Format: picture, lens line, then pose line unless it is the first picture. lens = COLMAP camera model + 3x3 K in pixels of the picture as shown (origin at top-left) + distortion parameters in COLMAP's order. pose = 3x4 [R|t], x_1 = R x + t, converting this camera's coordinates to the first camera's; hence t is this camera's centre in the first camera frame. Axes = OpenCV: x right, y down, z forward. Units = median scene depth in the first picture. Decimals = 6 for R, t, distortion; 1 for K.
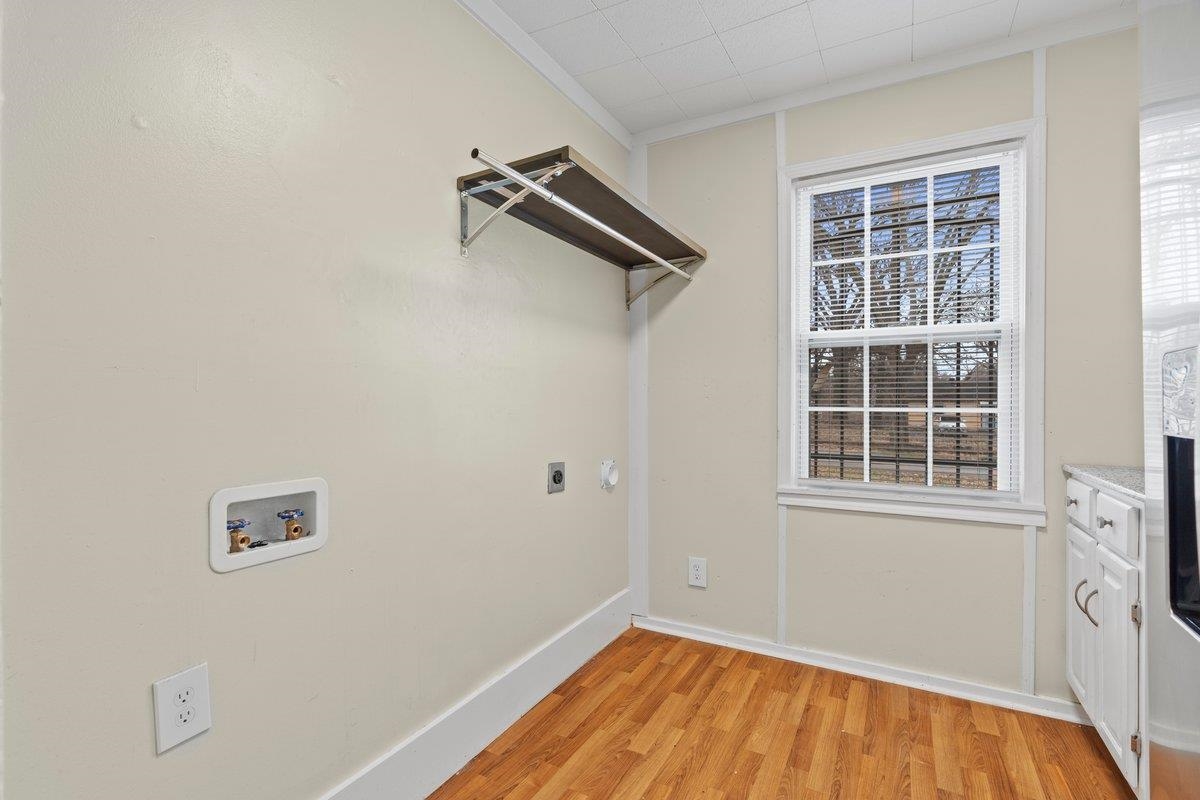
lens RADIAL K [[543.1, 0, 602.5], [0, 543.1, 405.2], [0, 0, 1]] dist [-0.001911, 0.000364]
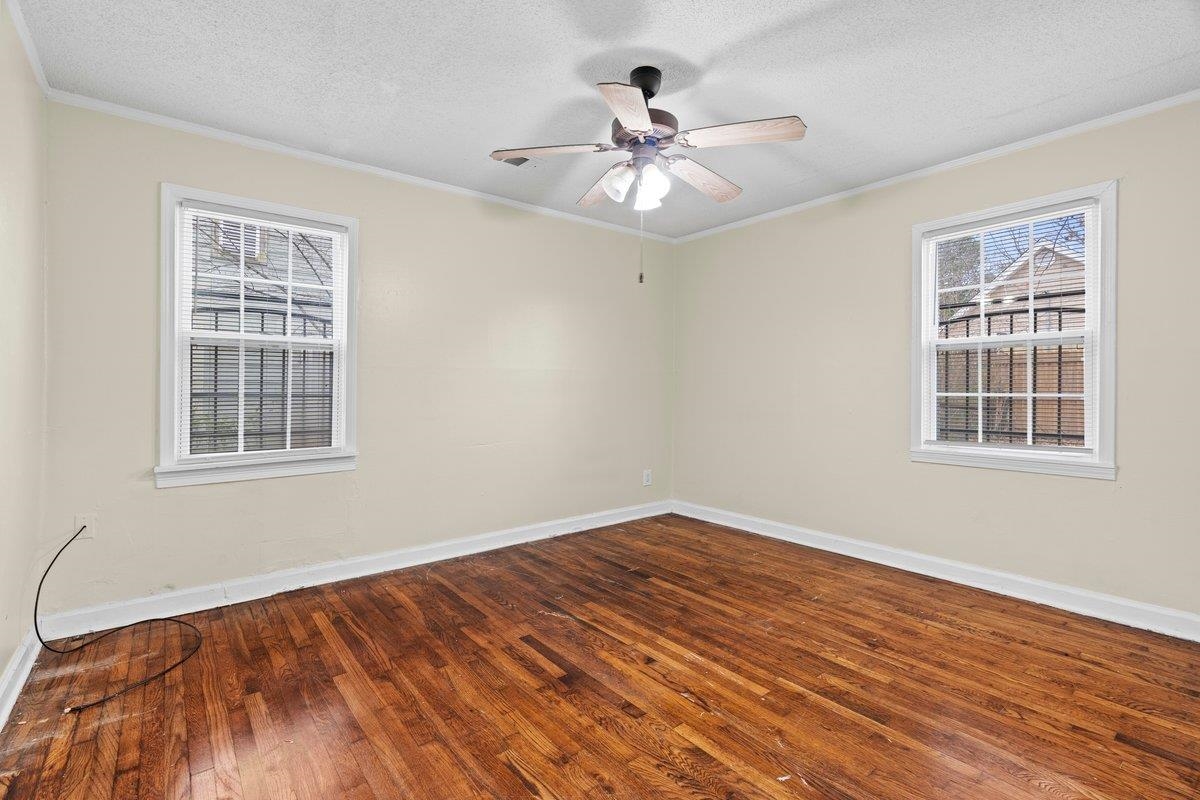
lens RADIAL K [[543.1, 0, 595.3], [0, 543.1, 390.7], [0, 0, 1]] dist [-0.001911, 0.000364]
pose [[0.926888, 0.002188, -0.375332, 0.093611], [-0.002073, 0.999998, 0.000712, -0.001136], [0.375333, 0.000118, 0.926890, -0.643453]]
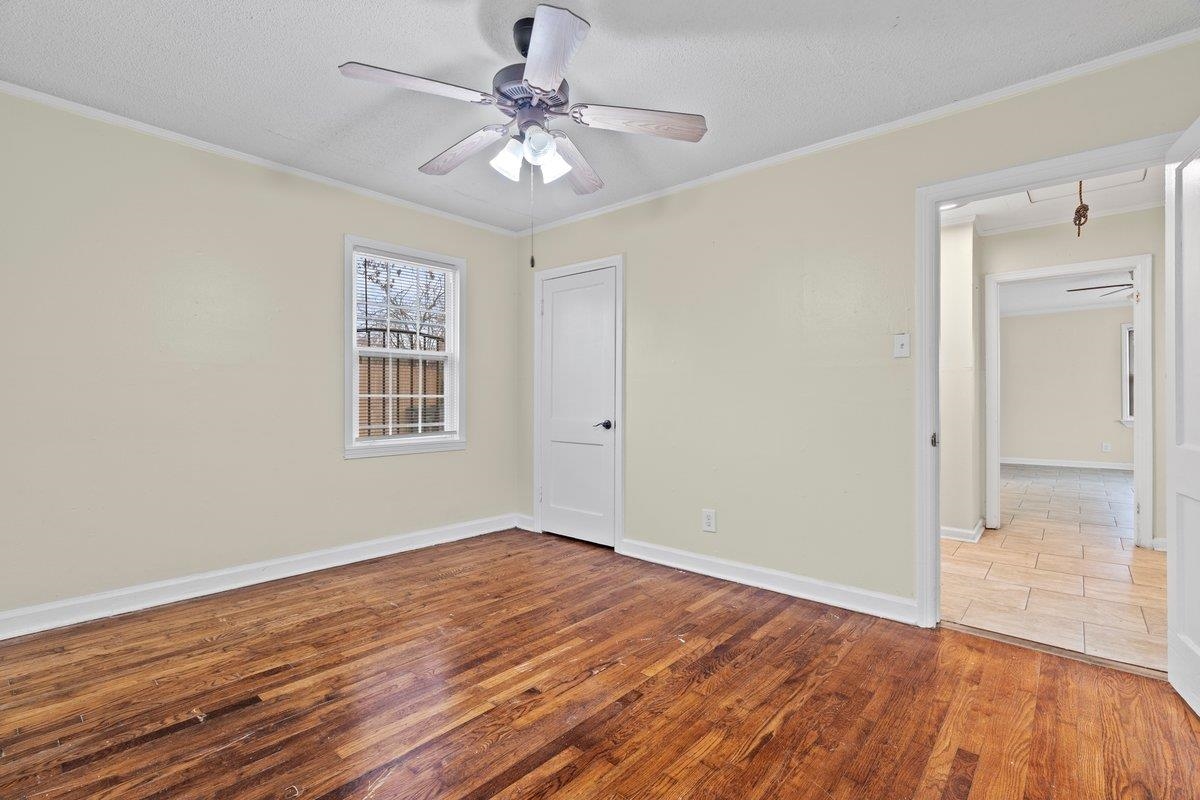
lens RADIAL K [[543.1, 0, 595.5], [0, 543.1, 401.2], [0, 0, 1]] dist [-0.001911, 0.000364]
pose [[0.222167, -0.008206, 0.974974, -1.015091], [-0.005918, 0.999935, 0.009765, 0.004284], [-0.974991, -0.007939, 0.222104, 0.007700]]
